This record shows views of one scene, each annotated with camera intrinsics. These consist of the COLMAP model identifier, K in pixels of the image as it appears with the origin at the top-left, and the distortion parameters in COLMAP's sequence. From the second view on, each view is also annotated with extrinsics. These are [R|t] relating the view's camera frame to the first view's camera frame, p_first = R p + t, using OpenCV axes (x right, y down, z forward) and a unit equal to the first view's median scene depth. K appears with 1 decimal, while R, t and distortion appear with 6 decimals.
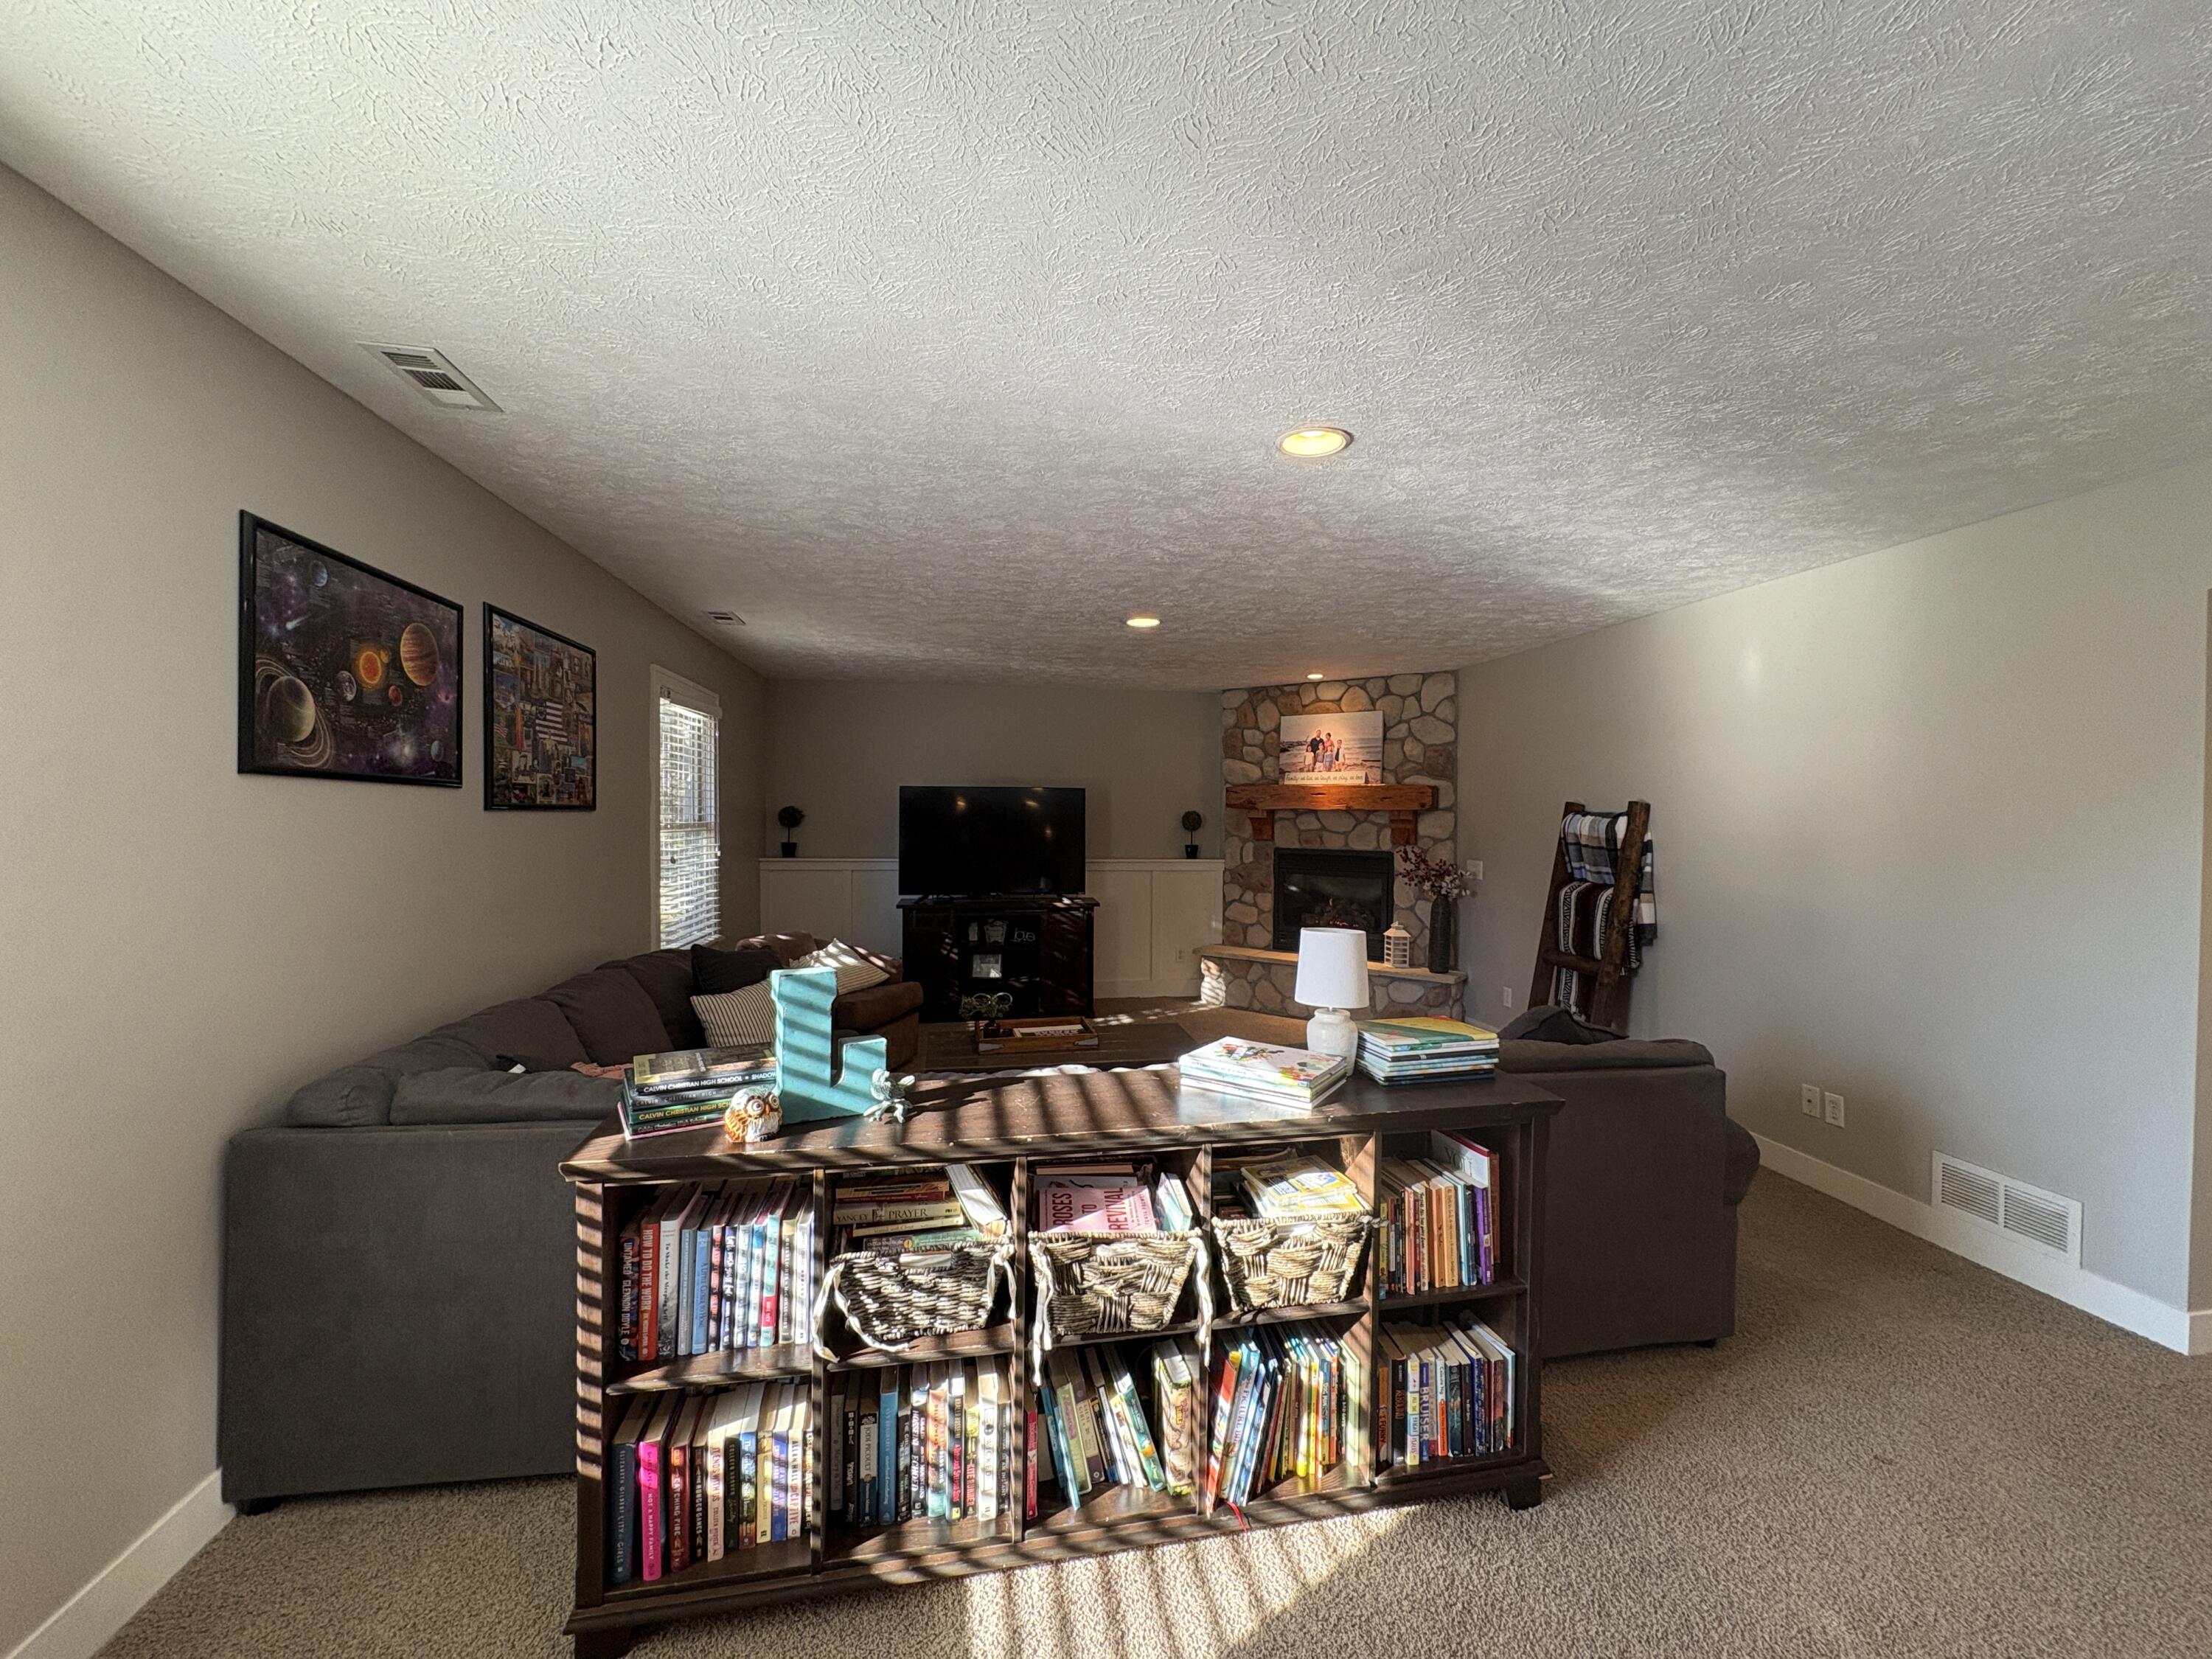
lens RADIAL K [[879.9, 0, 1106.0], [0, 879.9, 829.5], [0, 0, 1]] dist [0.001080, -0.000242]
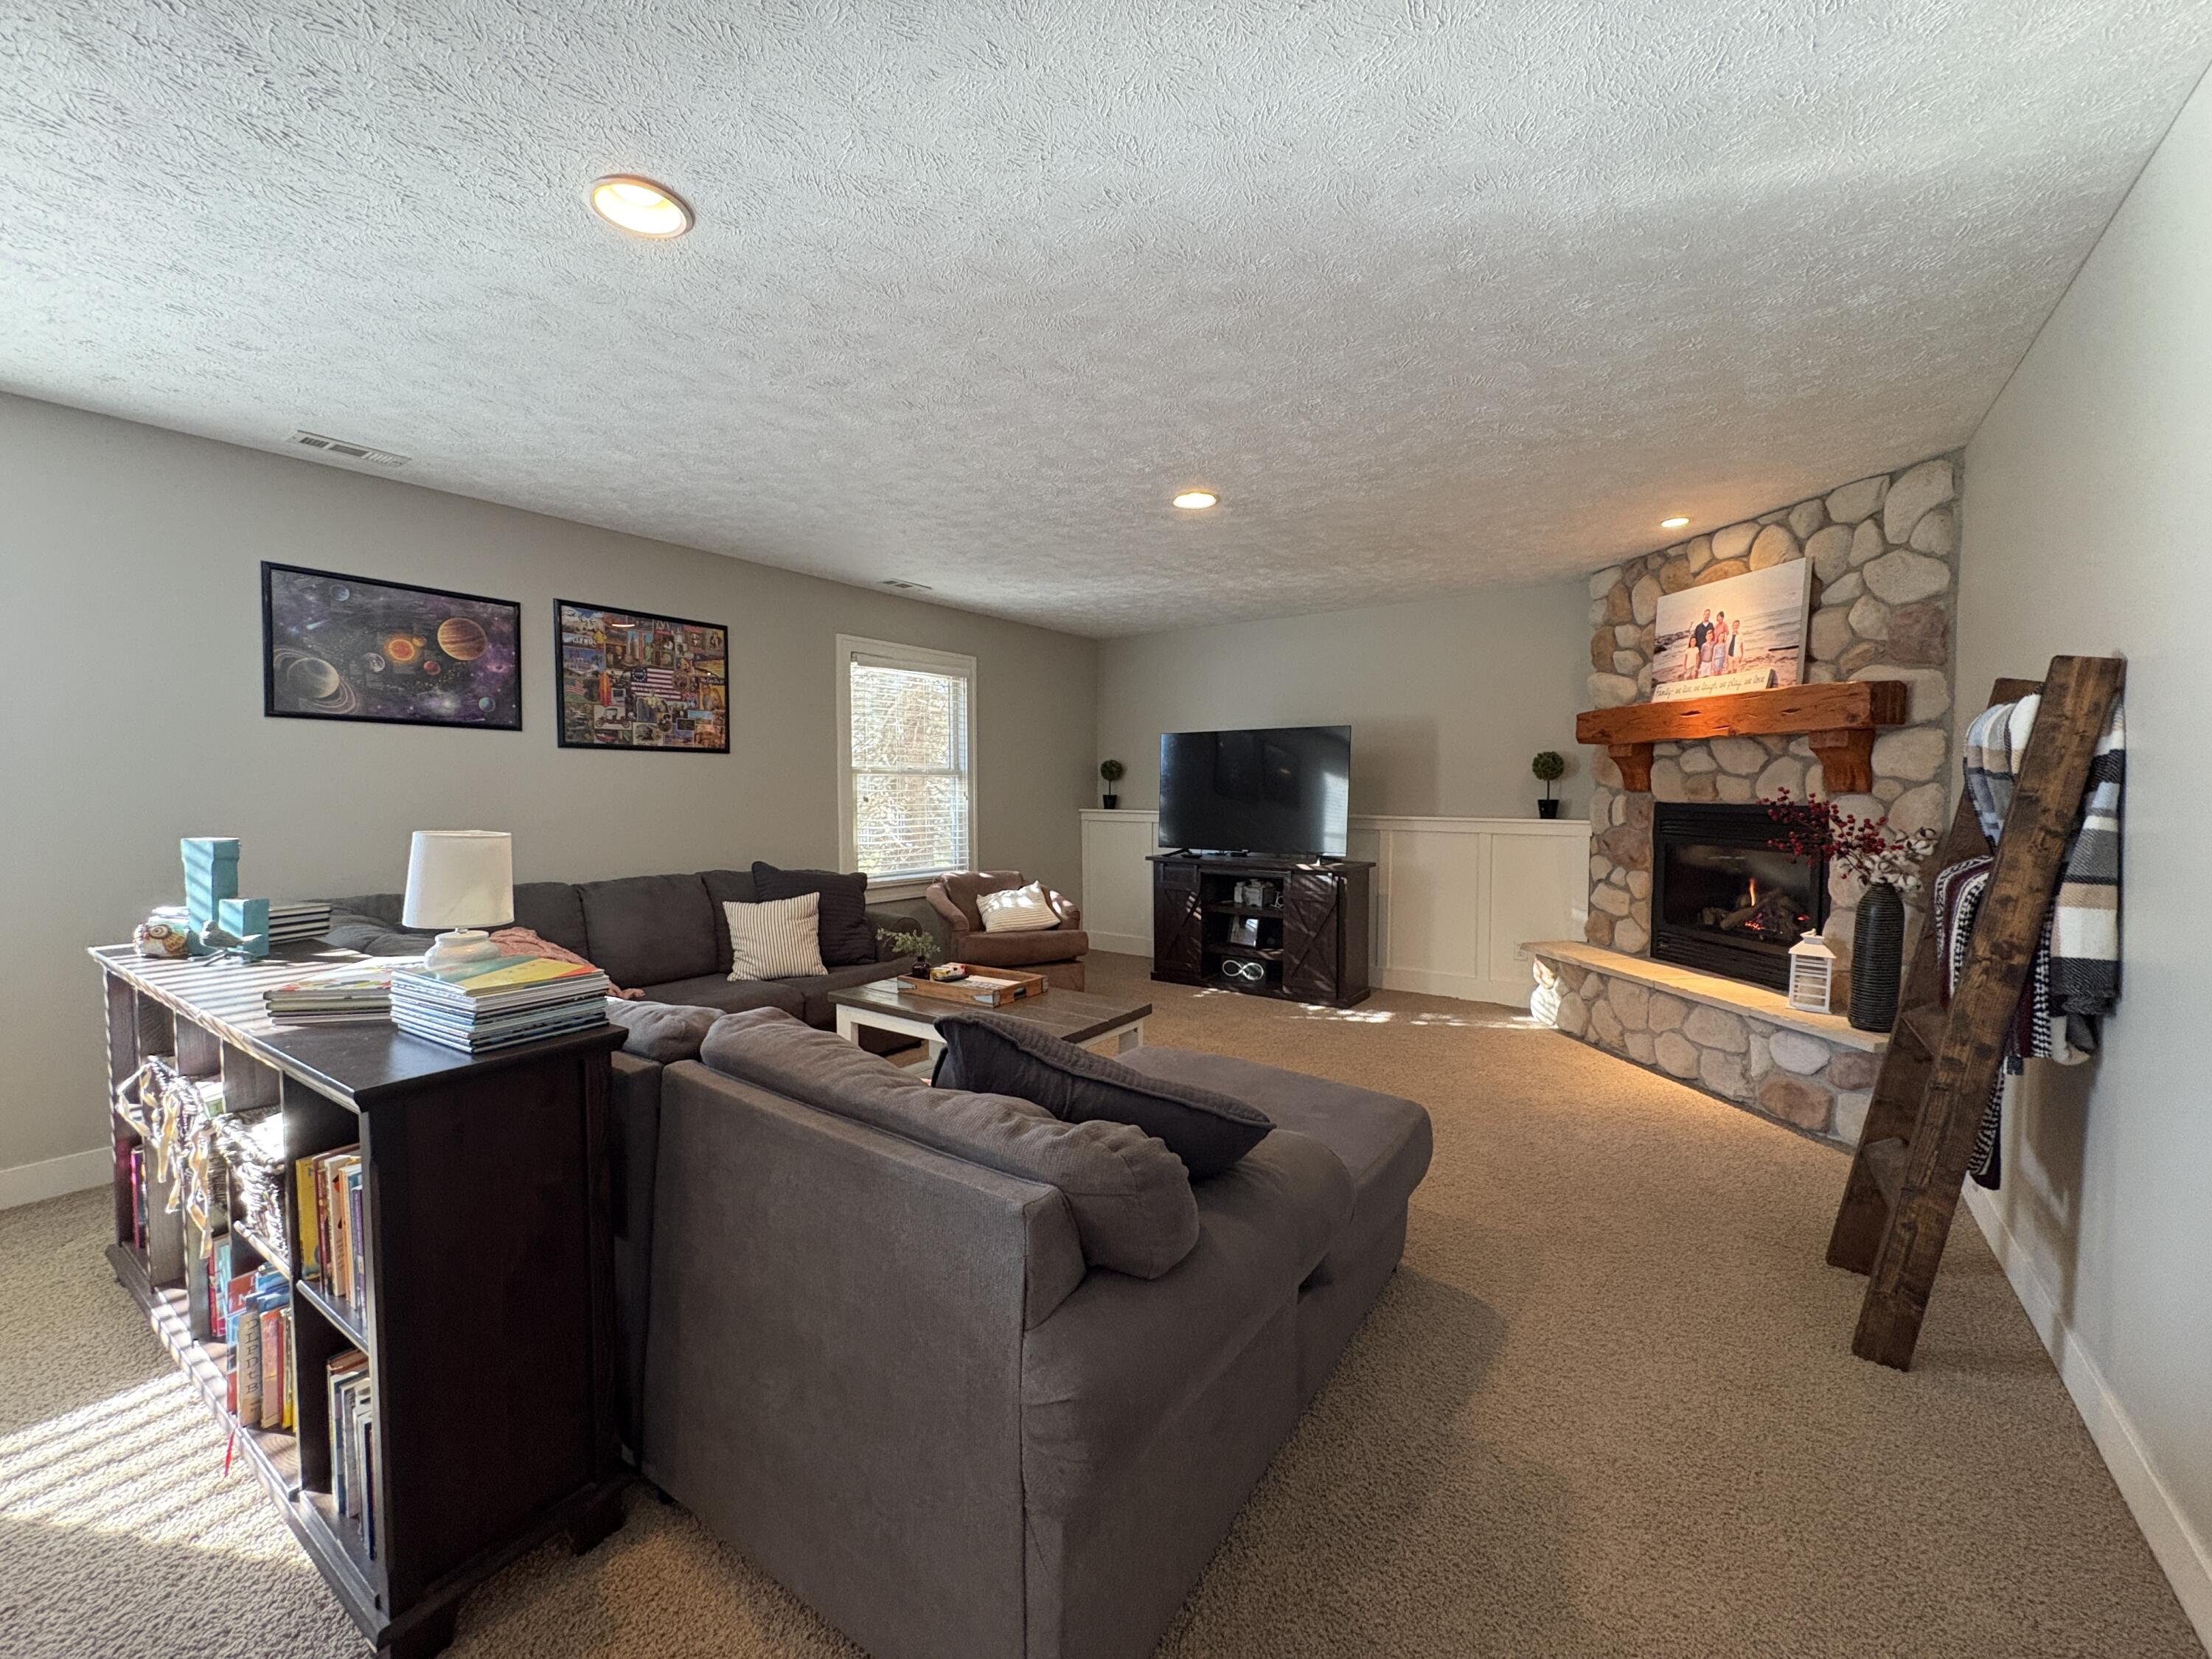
lens RADIAL K [[879.9, 0, 1106.0], [0, 879.9, 829.5], [0, 0, 1]] dist [0.001080, -0.000242]
pose [[0.705095, 0.025487, -0.708655, 0.552531], [-0.007241, 0.999561, 0.028745, 0.037680], [0.709076, -0.015136, 0.704969, 0.380666]]
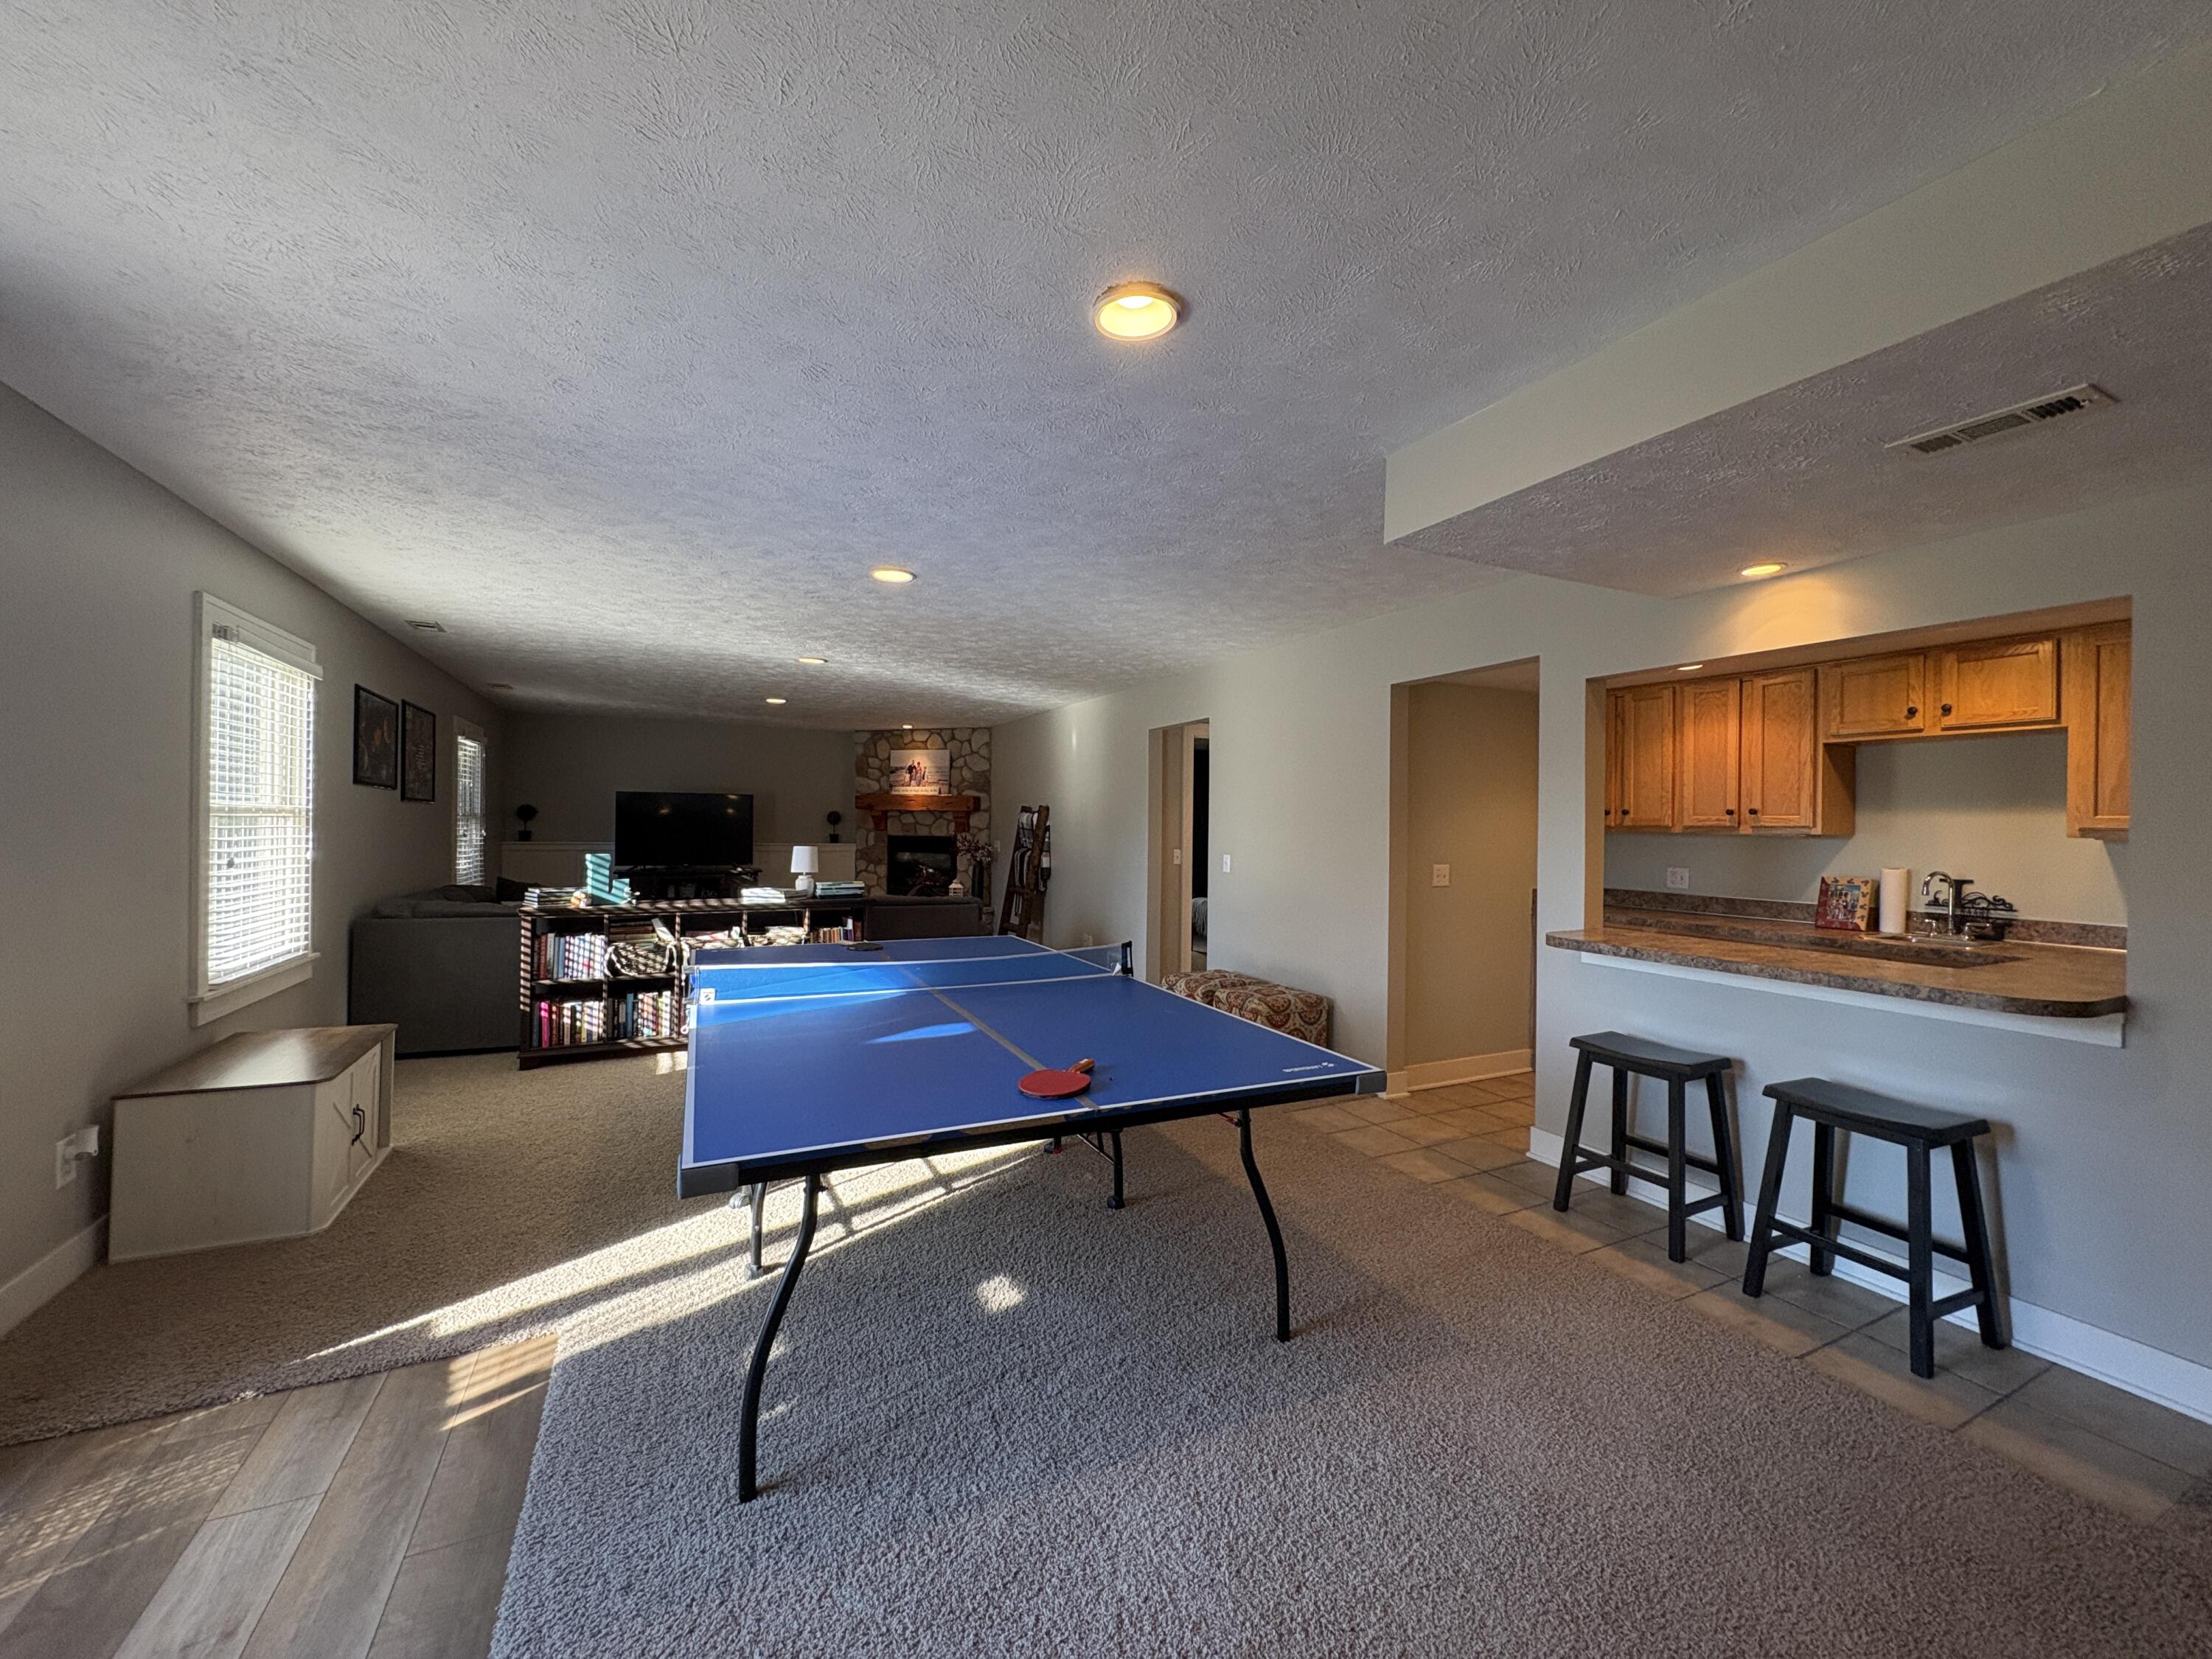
lens RADIAL K [[879.9, 0, 1106.0], [0, 879.9, 829.5], [0, 0, 1]] dist [0.001080, -0.000242]
pose [[0.955680, 0.002633, 0.294397, 0.155328], [0.000544, 0.999943, -0.010709, 0.040977], [-0.294408, 0.010394, 0.955623, -0.870457]]
